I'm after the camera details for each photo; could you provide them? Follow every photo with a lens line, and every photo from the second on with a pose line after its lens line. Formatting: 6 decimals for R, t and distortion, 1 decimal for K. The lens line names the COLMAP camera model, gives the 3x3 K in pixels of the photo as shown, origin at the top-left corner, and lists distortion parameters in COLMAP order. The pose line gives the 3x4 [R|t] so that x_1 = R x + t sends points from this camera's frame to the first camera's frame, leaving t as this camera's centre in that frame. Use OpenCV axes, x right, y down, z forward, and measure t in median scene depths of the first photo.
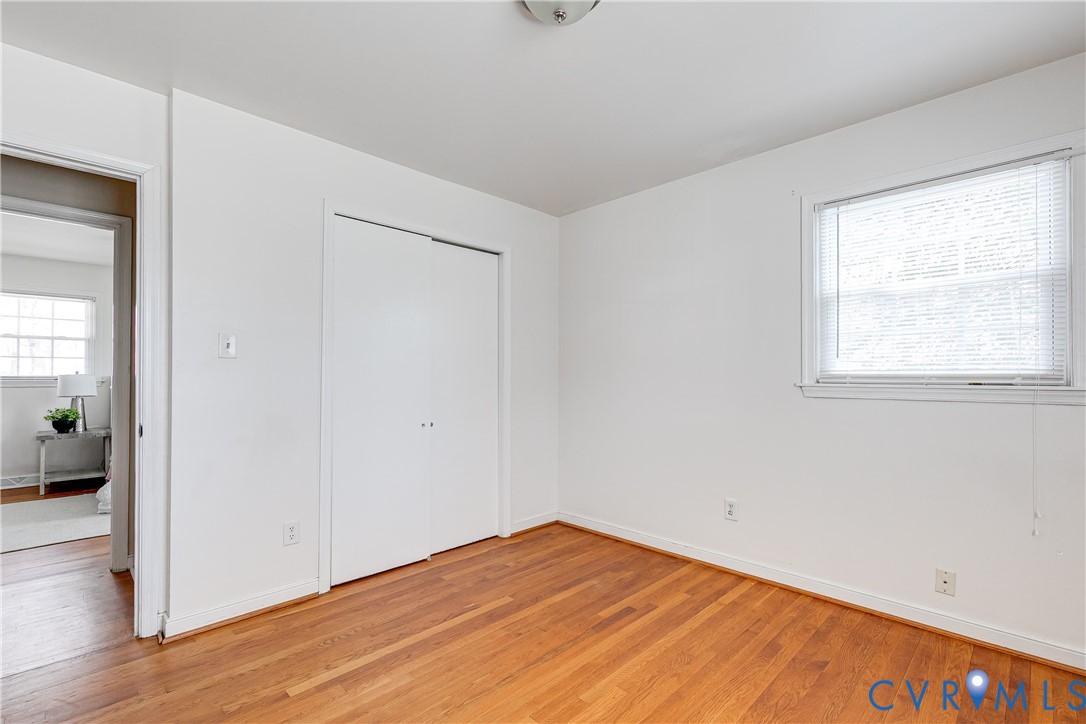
lens RADIAL K [[499.1, 0, 539.7], [0, 499.1, 365.0], [0, 0, 1]] dist [0.009126, -0.002277]
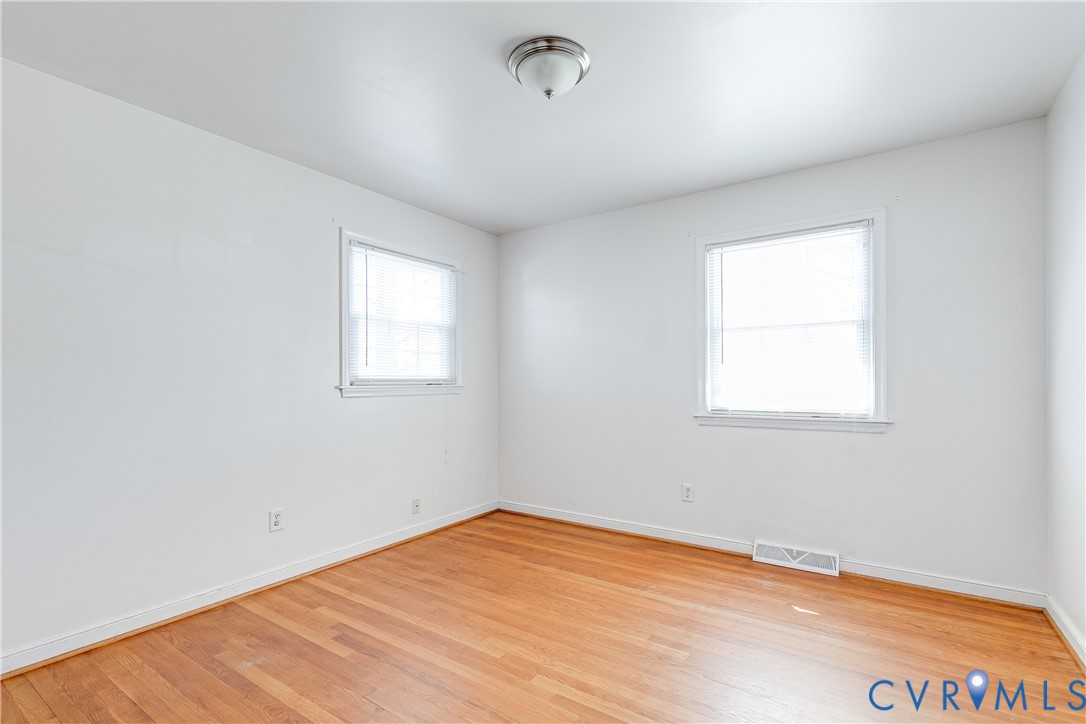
lens RADIAL K [[499.1, 0, 541.6], [0, 499.1, 371.3], [0, 0, 1]] dist [0.009126, -0.002277]
pose [[-0.181738, 0.016198, 0.983214, -0.801347], [-0.016926, 0.999665, -0.019597, 0.018779], [-0.983201, -0.020203, -0.181403, 0.834151]]
